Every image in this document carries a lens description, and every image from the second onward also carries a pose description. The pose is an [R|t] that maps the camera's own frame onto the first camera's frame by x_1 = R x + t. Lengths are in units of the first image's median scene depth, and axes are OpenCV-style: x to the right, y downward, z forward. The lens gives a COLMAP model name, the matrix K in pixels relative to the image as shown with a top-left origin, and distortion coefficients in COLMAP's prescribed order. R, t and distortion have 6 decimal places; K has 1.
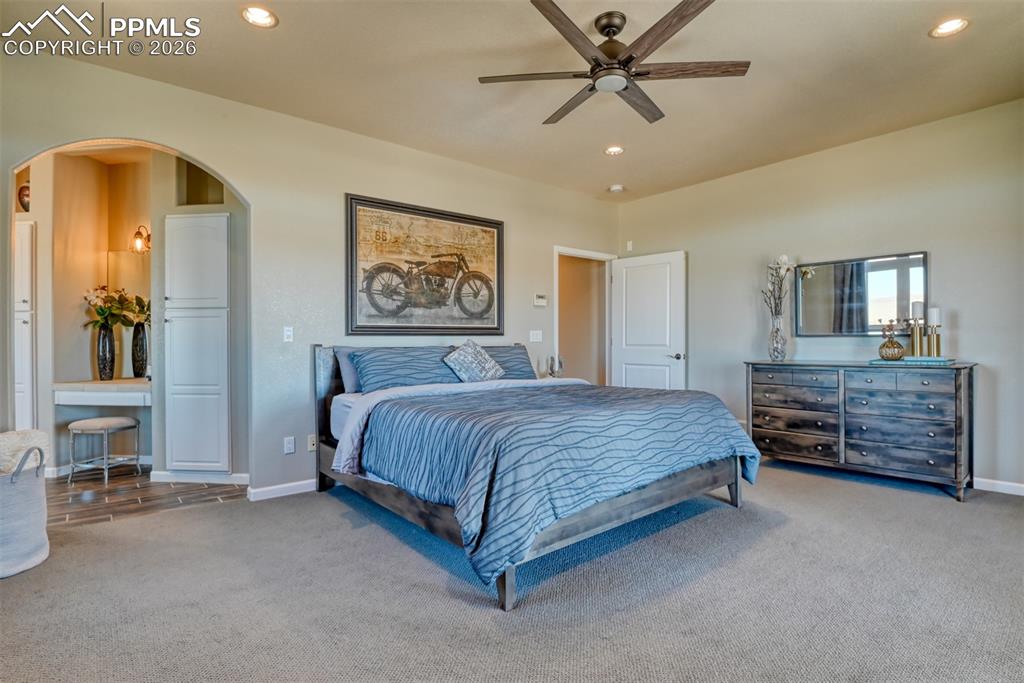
lens RADIAL K [[504.2, 0, 511.0], [0, 504.2, 346.3], [0, 0, 1]] dist [-0.023333, -0.003535]
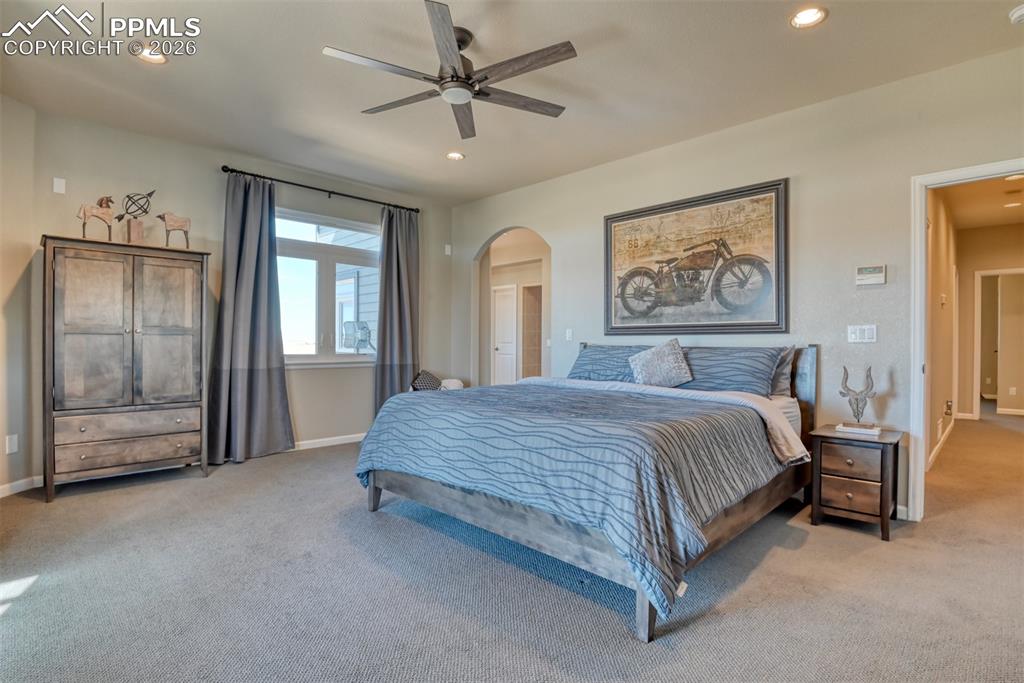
lens RADIAL K [[504.2, 0, 519.0], [0, 504.2, 339.8], [0, 0, 1]] dist [-0.023333, -0.003535]
pose [[0.098717, 0.001811, -0.995114, 0.757670], [-0.011723, 0.999931, 0.000657, -0.008947], [0.995047, 0.011601, 0.098731, 0.613518]]
